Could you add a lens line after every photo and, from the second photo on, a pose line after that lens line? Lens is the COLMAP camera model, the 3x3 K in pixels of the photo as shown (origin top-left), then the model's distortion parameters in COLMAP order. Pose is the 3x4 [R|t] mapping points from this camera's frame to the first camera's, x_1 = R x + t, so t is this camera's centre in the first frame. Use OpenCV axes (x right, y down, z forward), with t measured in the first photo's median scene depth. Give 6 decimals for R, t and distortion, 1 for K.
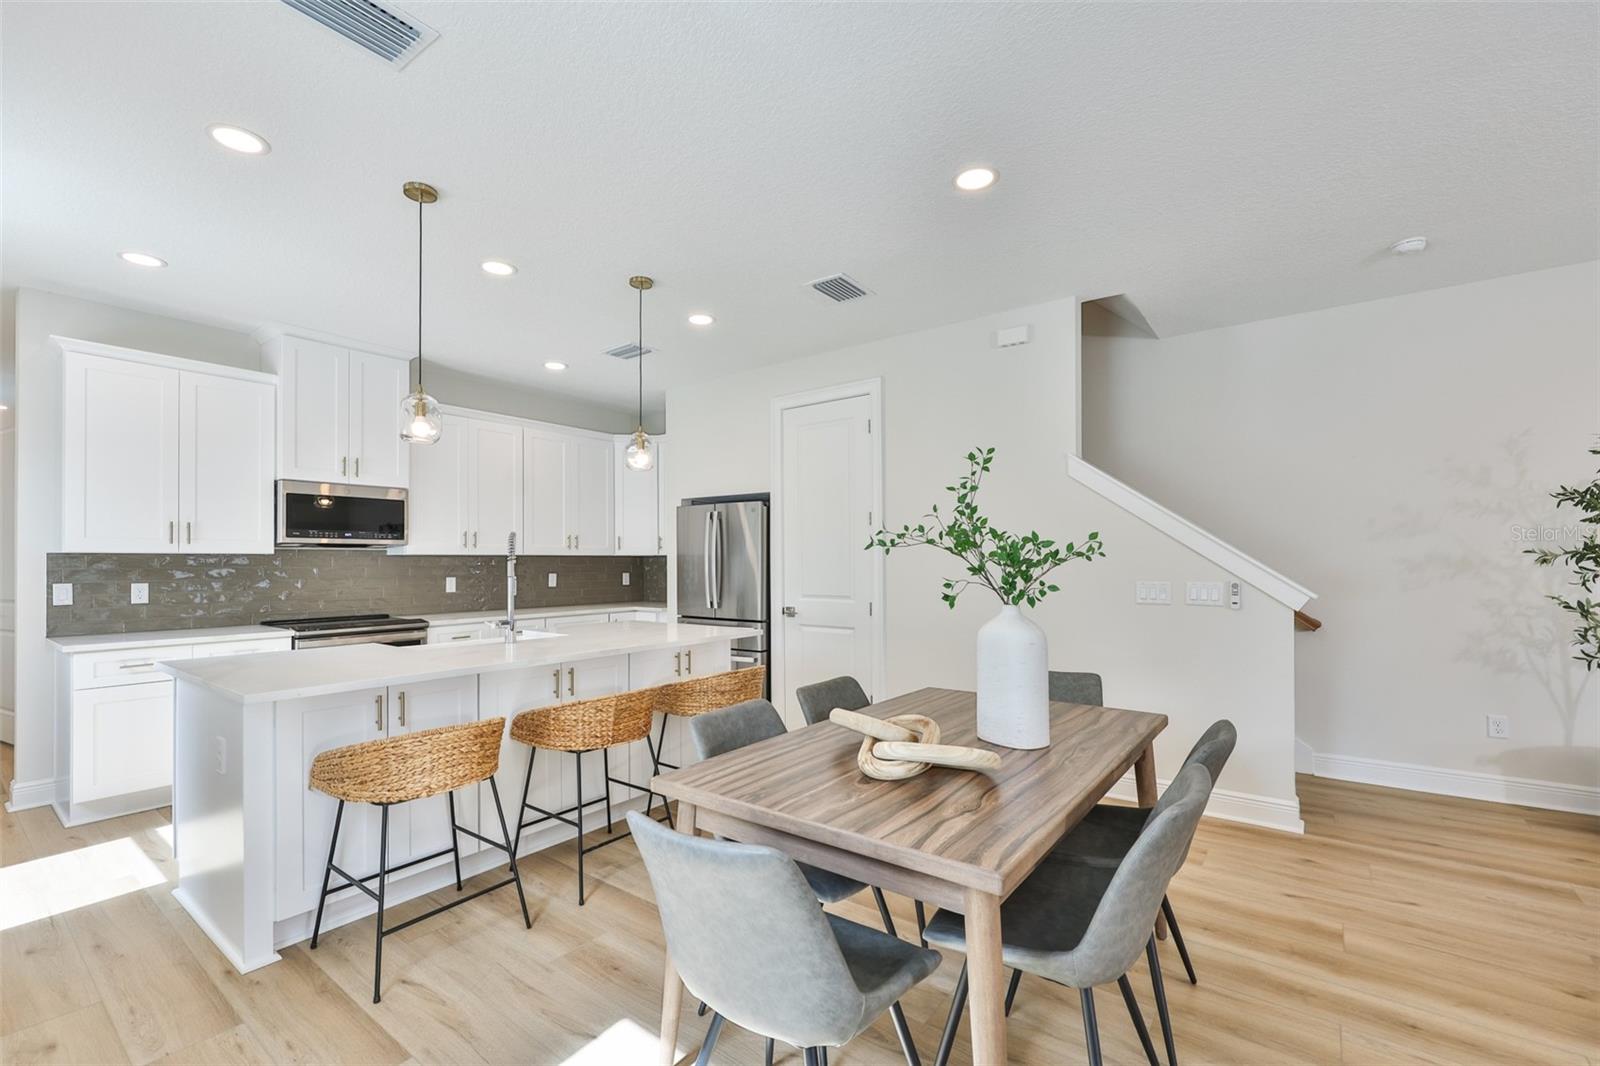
lens RADIAL K [[677.9, 0, 785.8], [0, 677.9, 557.9], [0, 0, 1]] dist [-0.001168, 0.000320]
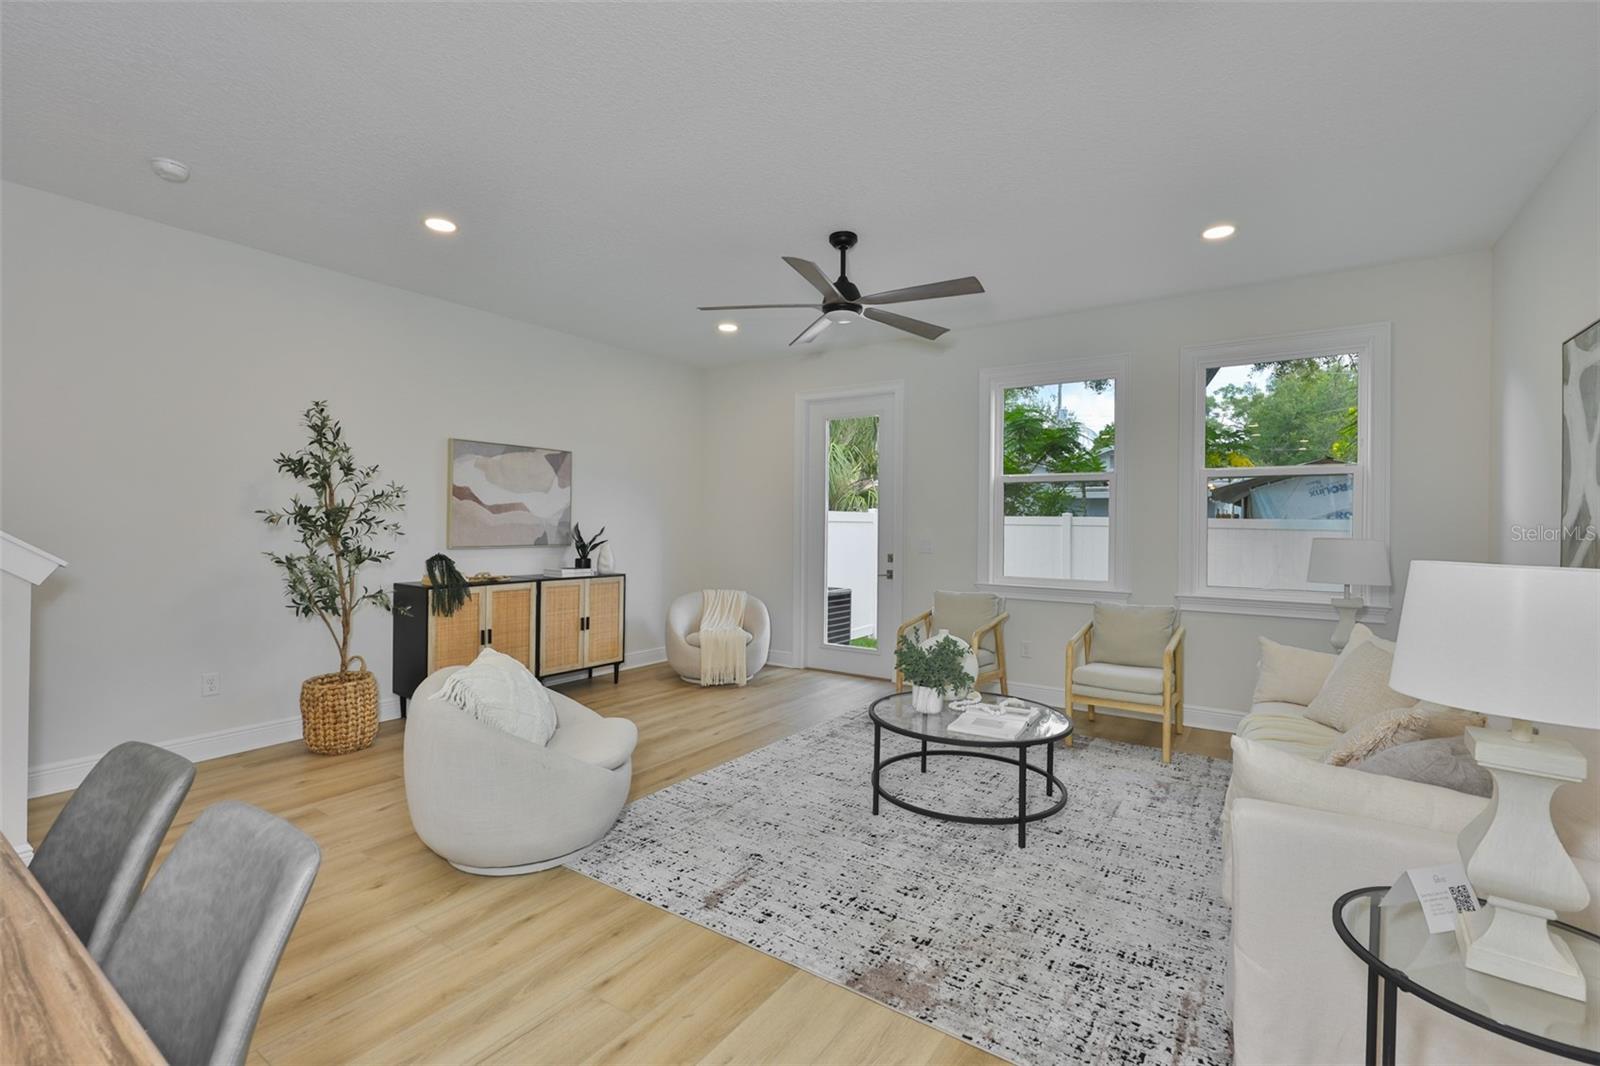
lens RADIAL K [[718.2, 0, 812.2], [0, 718.2, 519.7], [0, 0, 1]] dist [-0.000931, 0.000167]
pose [[-0.075768, 0.009196, 0.997083, -0.072744], [-0.013433, 0.999857, -0.010242, 0.002454], [-0.997035, -0.014169, -0.075633, 0.162145]]
